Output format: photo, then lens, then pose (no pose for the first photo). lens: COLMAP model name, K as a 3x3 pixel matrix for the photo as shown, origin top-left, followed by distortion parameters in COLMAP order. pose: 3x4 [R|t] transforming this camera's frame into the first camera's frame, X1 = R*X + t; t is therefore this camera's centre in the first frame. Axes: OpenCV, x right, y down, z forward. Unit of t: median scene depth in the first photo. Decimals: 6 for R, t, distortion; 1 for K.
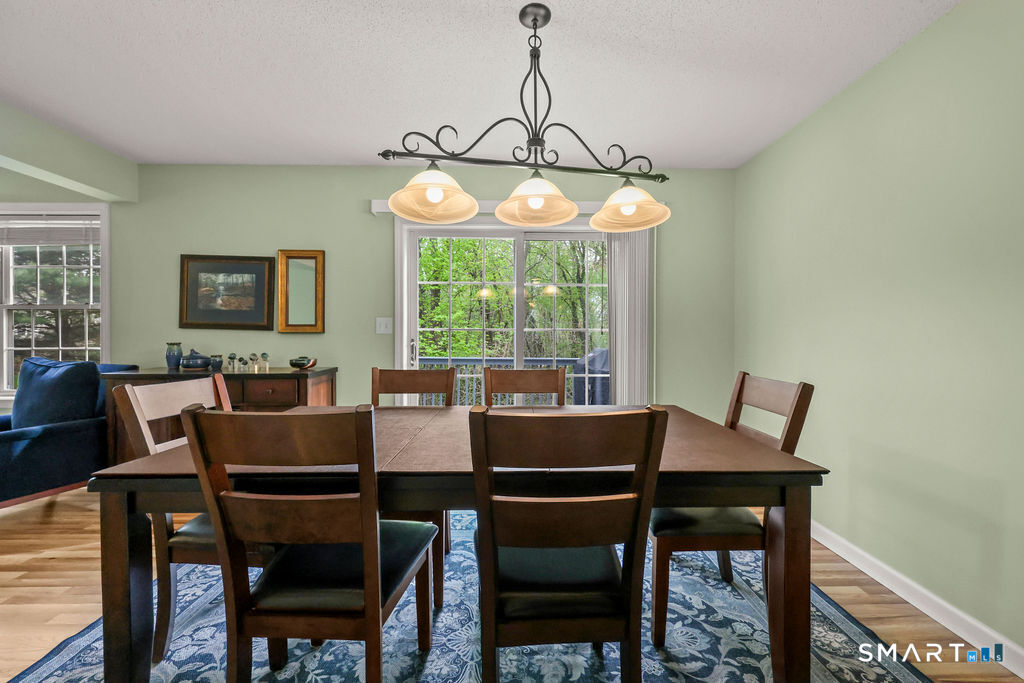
lens RADIAL K [[410.6, 0, 513.4], [0, 410.6, 337.0], [0, 0, 1]] dist [0.002626, -0.000203]
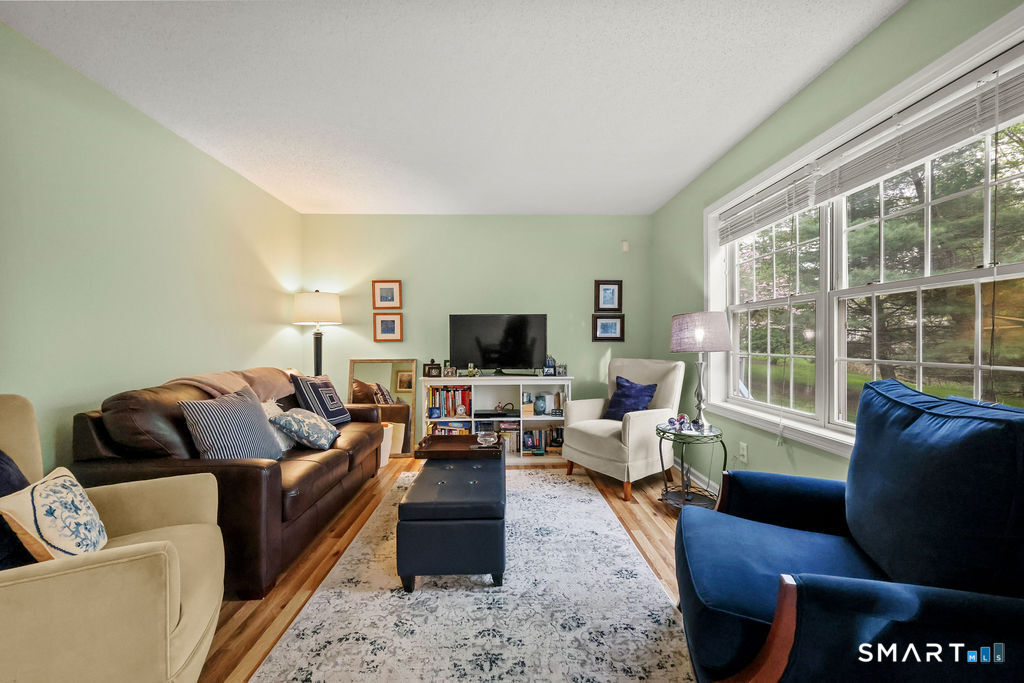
lens RADIAL K [[410.6, 0, 511.2], [0, 410.6, 342.1], [0, 0, 1]] dist [0.002626, -0.000203]
pose [[0.010548, 0.009029, -0.999904, -0.640147], [-0.001863, 0.999958, 0.009010, -0.000755], [0.999943, 0.001768, 0.010565, 0.520849]]
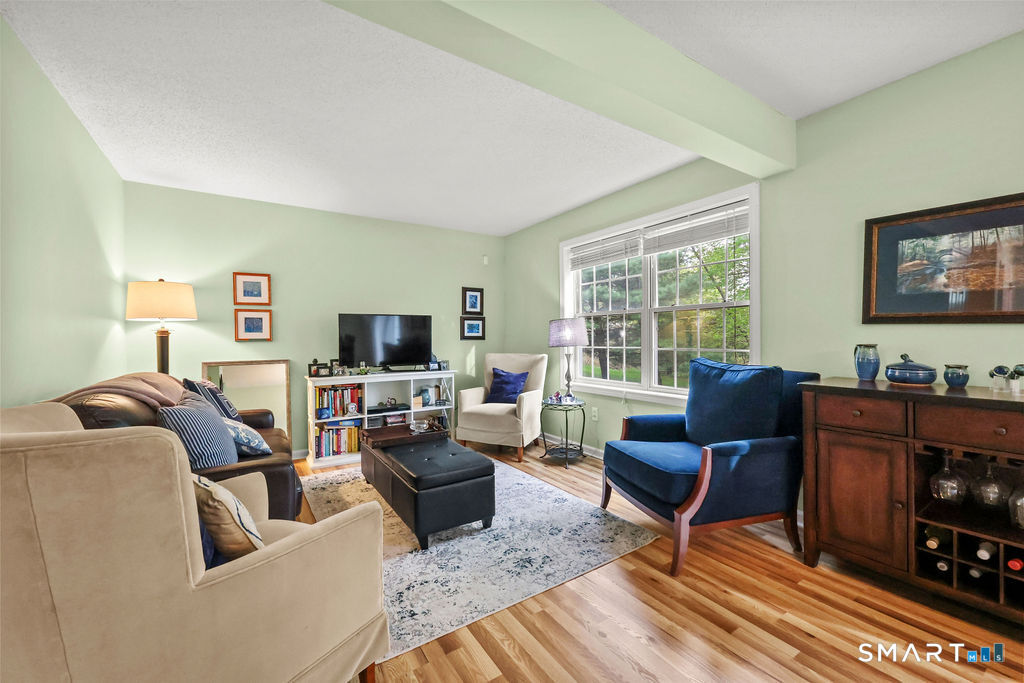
lens RADIAL K [[410.6, 0, 513.8], [0, 410.6, 339.3], [0, 0, 1]] dist [0.002626, -0.000203]
pose [[0.530927, 0.002172, -0.847415, -0.547240], [0.001321, 0.999993, 0.003391, 0.002086], [0.847417, -0.002919, 0.530920, 0.111409]]
